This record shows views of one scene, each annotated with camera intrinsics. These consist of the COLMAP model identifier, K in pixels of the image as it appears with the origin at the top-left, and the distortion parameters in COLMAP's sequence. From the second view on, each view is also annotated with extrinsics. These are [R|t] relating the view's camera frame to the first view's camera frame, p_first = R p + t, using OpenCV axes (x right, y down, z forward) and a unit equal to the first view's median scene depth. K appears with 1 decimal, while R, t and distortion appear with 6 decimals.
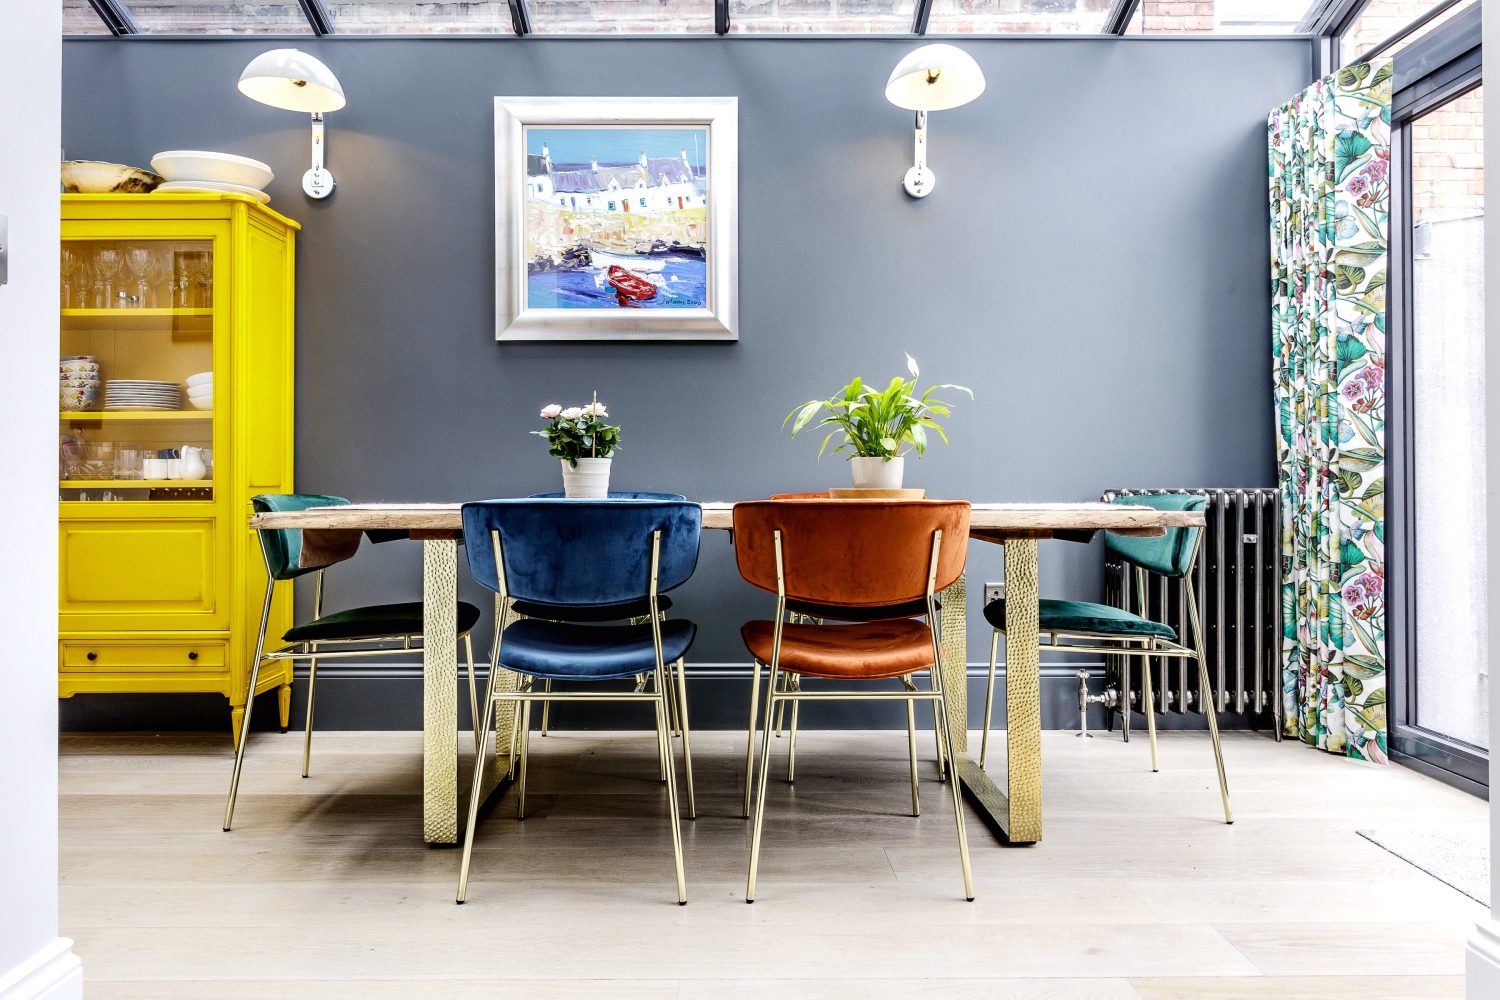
lens RADIAL K [[1020.5, 0, 757.4], [0, 1020.5, 484.4], [0, 0, 1]] dist [-0.014047, -0.013907]
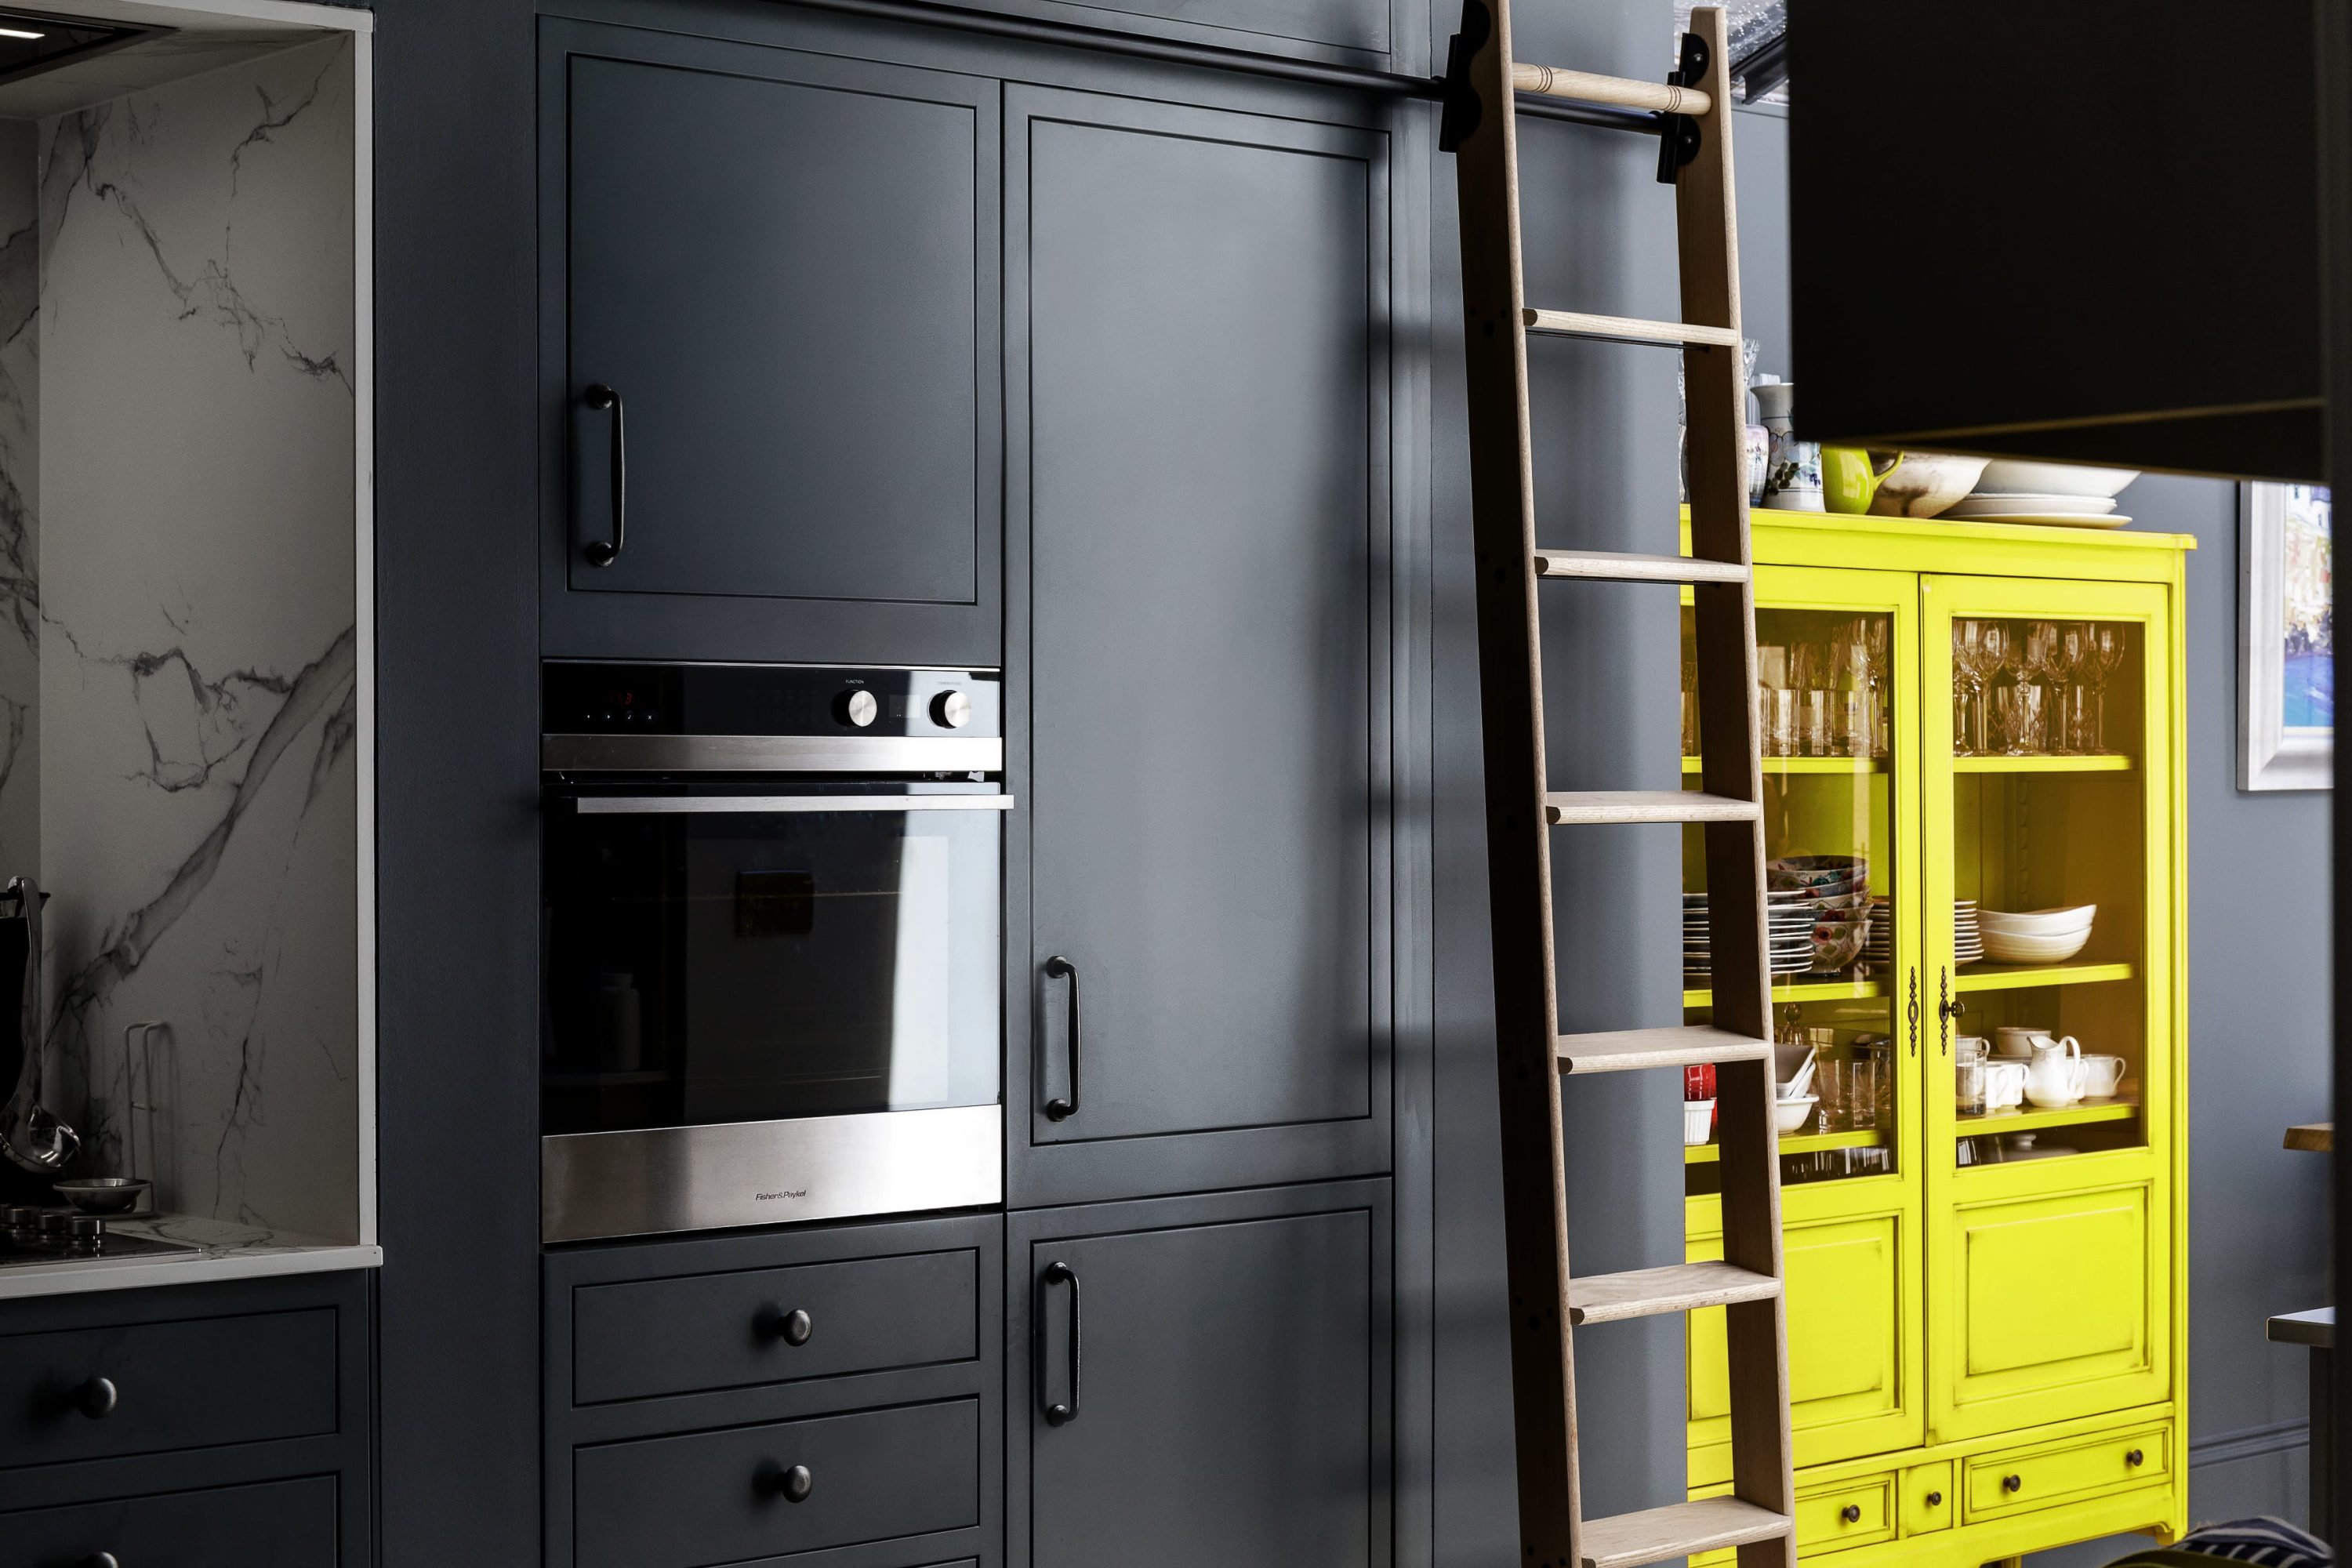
lens RADIAL K [[4130.7, 0, 1176.0], [0, 4130.7, 784.0], [0, 0, 1]] dist [-0.074847, -0.347290]
pose [[0.760814, -0.003981, 0.648958, -2.085316], [-0.002066, 0.999961, 0.008556, -0.168596], [-0.648967, -0.007851, 0.760776, -0.216478]]
